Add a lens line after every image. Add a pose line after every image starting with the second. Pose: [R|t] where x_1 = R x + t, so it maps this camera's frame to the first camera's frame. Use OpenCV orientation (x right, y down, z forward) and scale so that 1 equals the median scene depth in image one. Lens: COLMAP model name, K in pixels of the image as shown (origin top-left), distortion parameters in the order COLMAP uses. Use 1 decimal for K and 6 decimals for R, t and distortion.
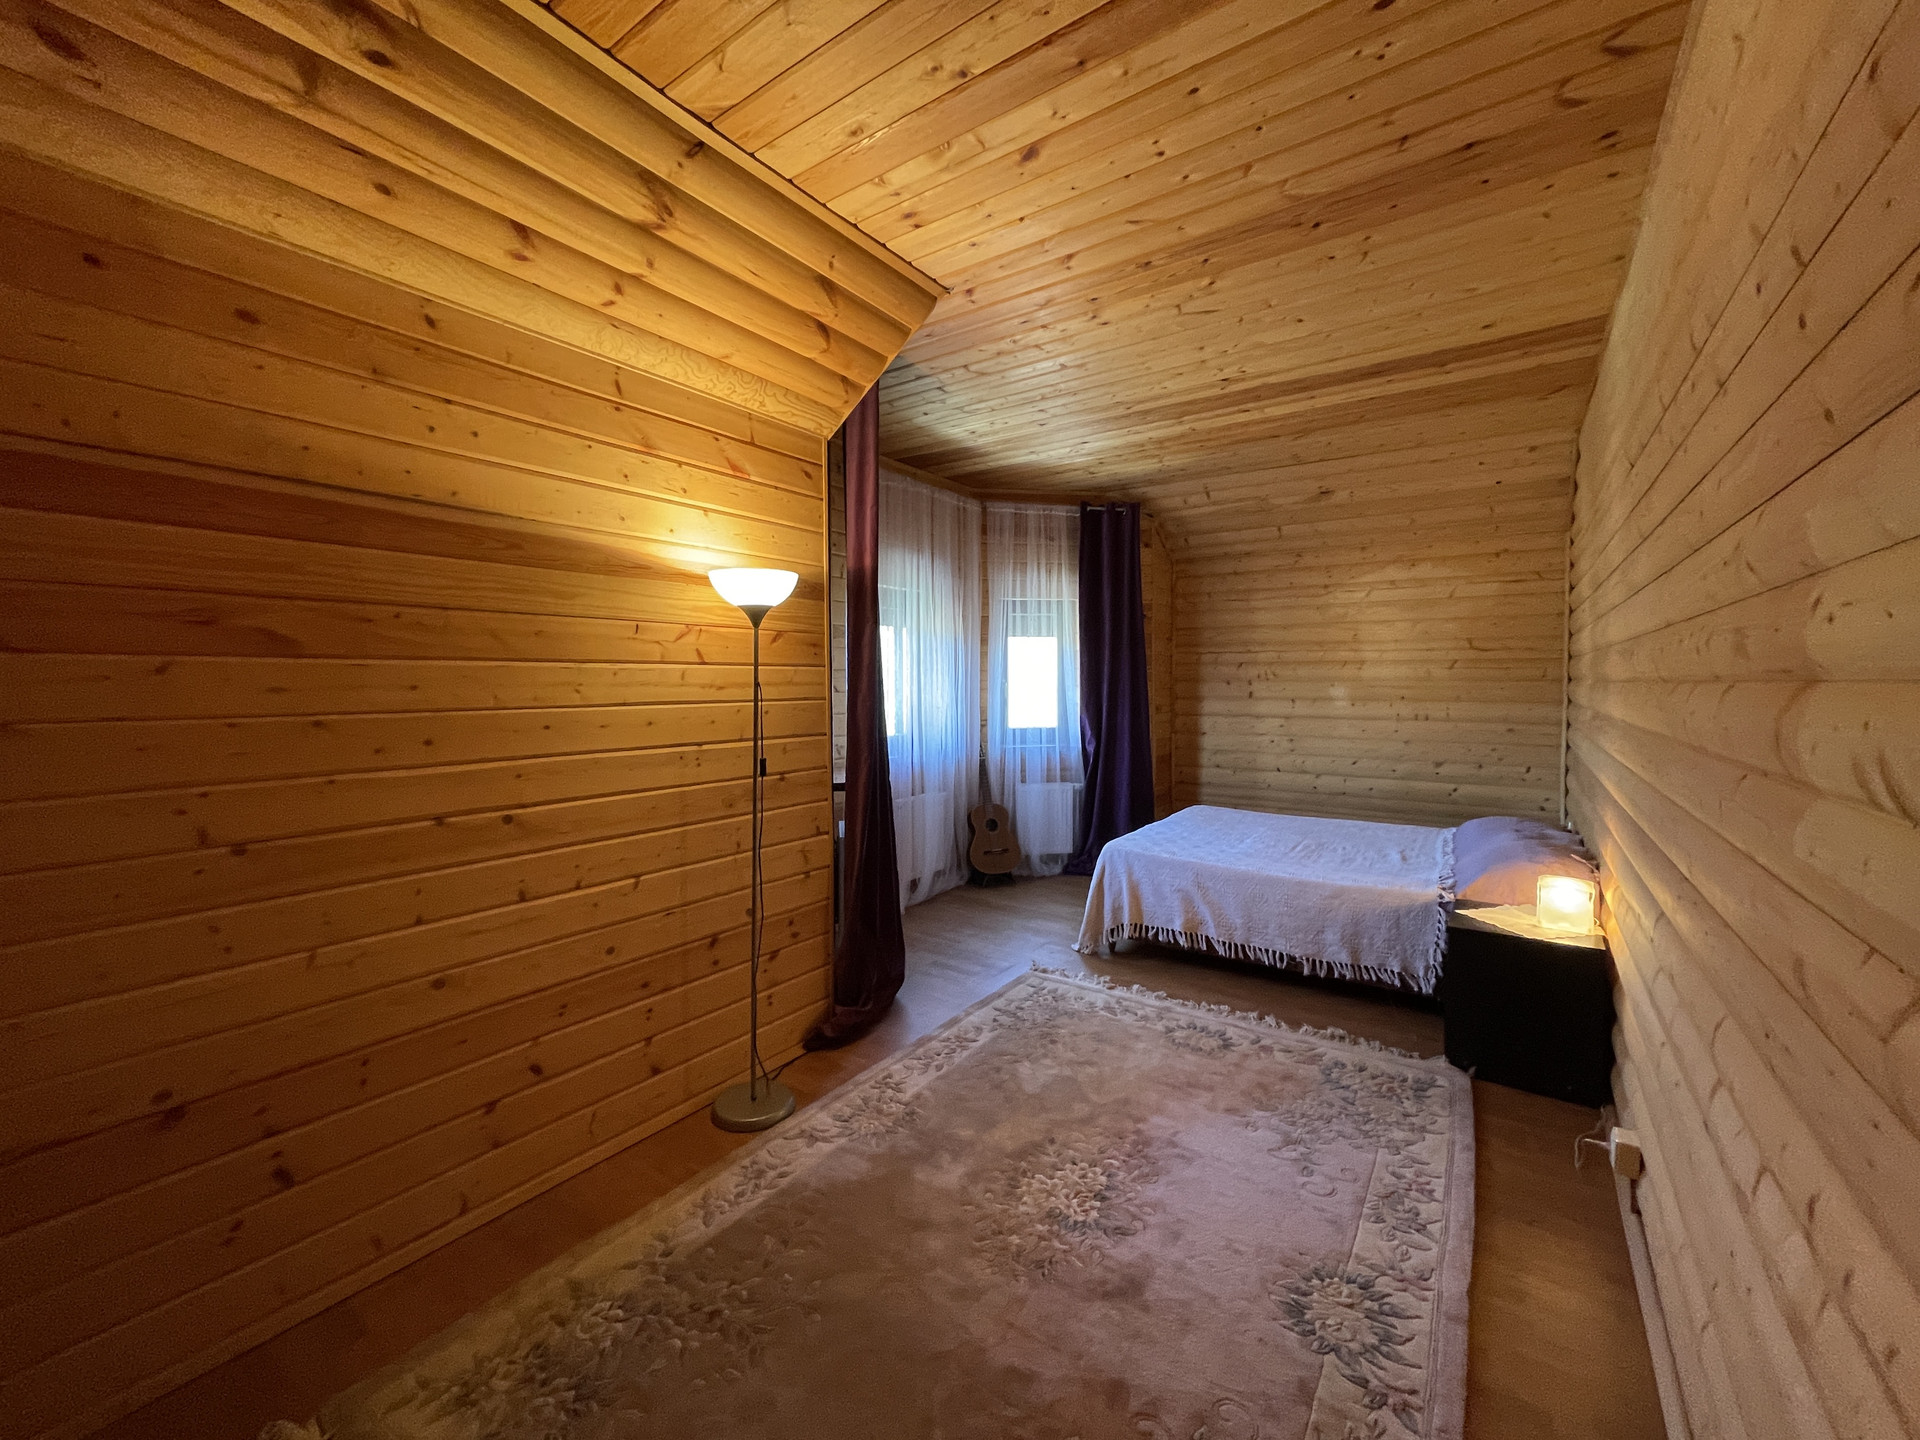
lens RADIAL K [[771.9, 0, 964.3], [0, 771.9, 713.8], [0, 0, 1]] dist [0.000418, -0.000300]
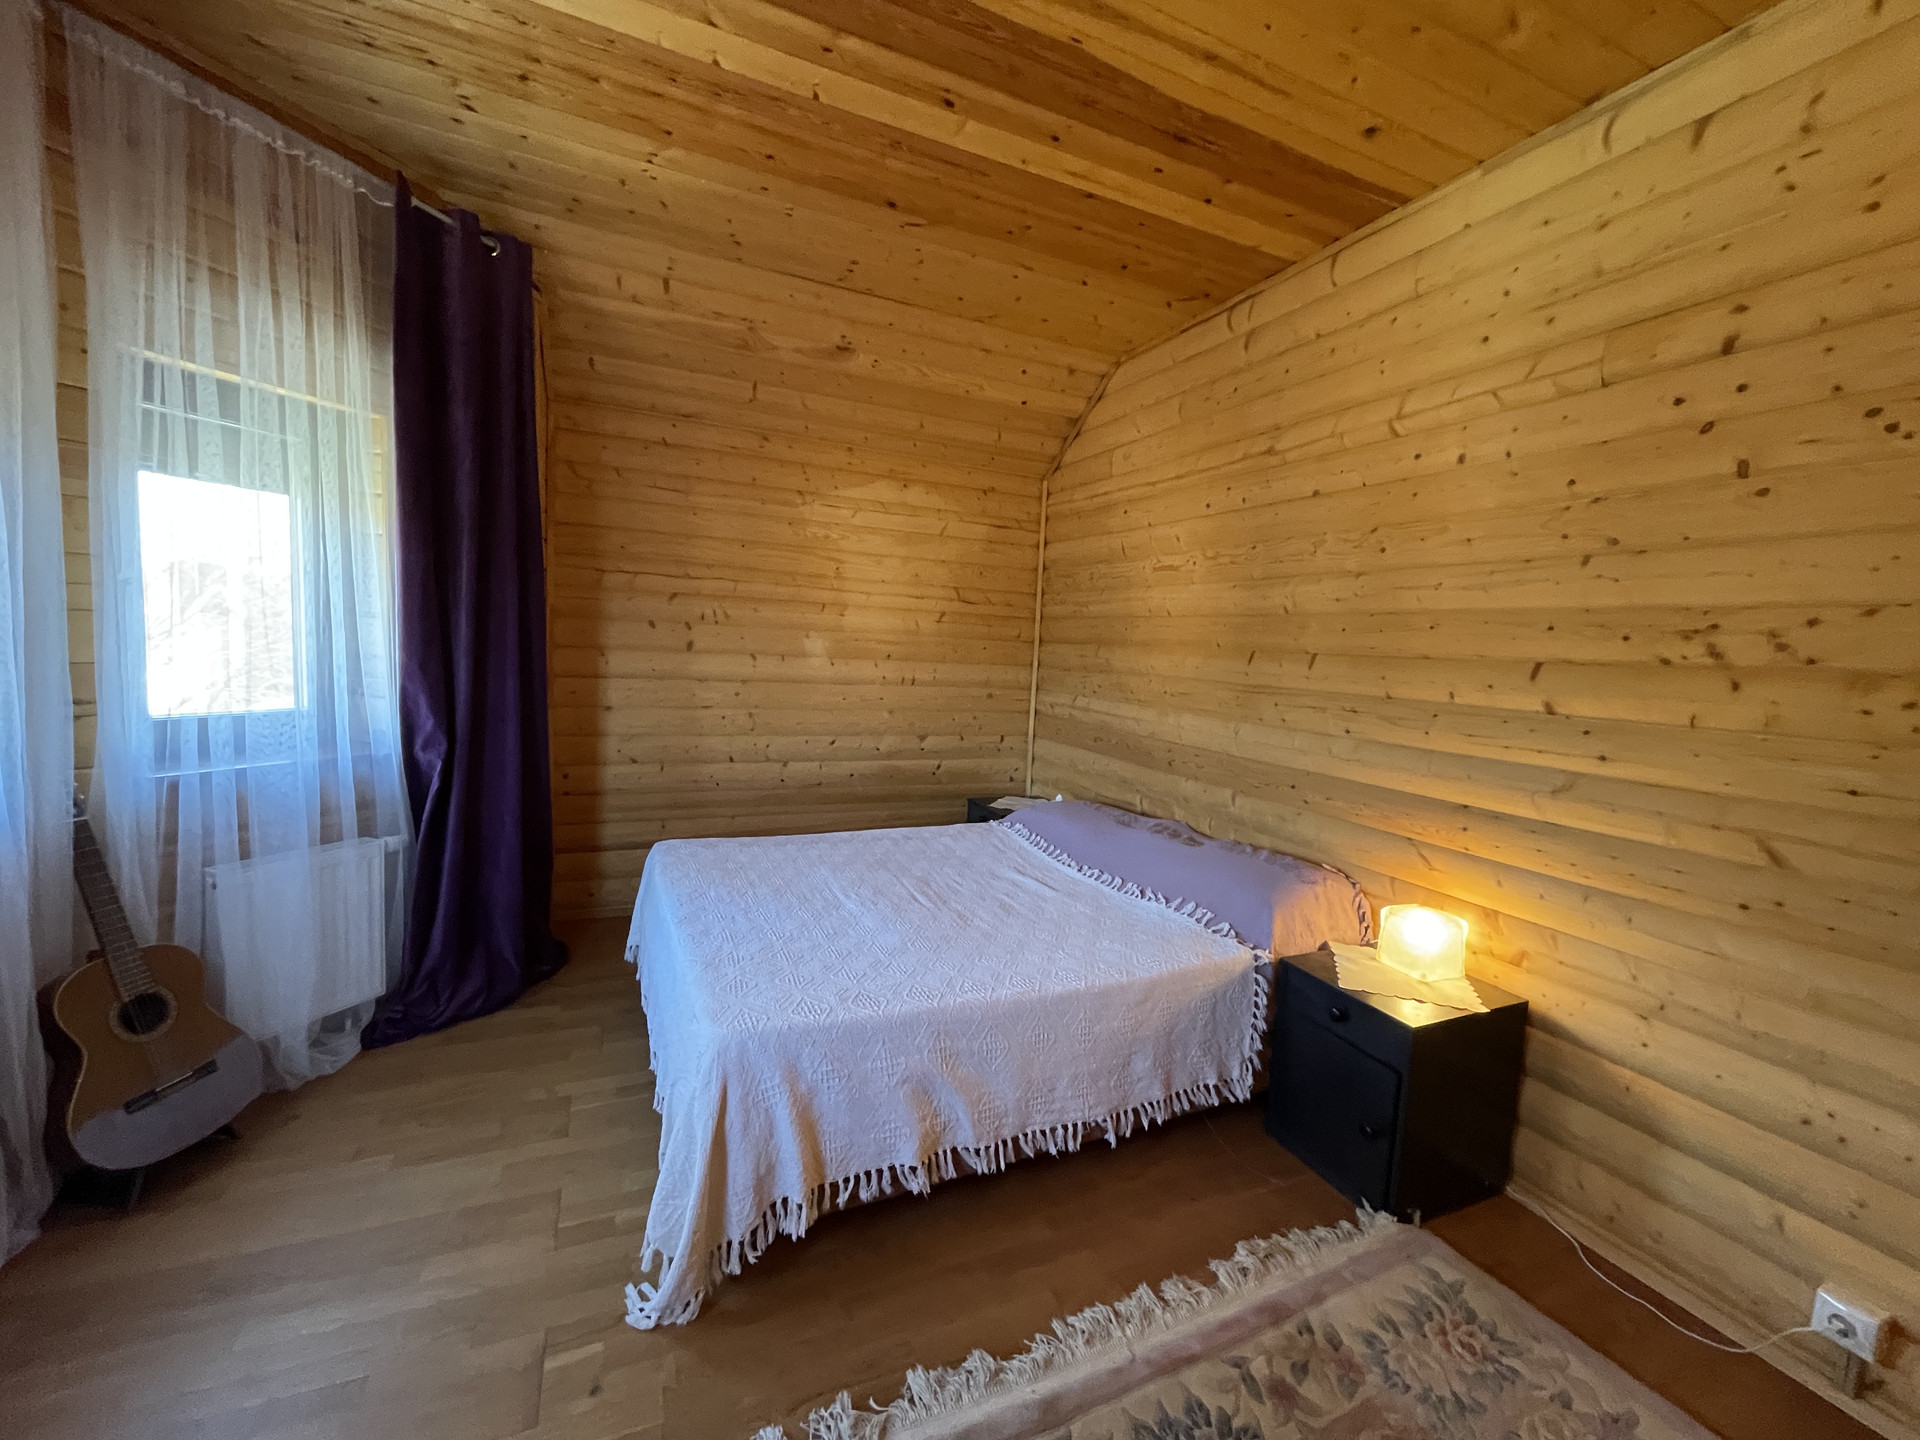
lens RADIAL K [[770.4, 0, 961.5], [0, 770.4, 710.0], [0, 0, 1]] dist [0.000548, -0.000387]
pose [[0.513531, -0.047566, 0.856752, -0.065690], [-0.016760, 0.997716, 0.065438, -0.017803], [-0.857908, -0.047964, 0.511560, 0.527121]]
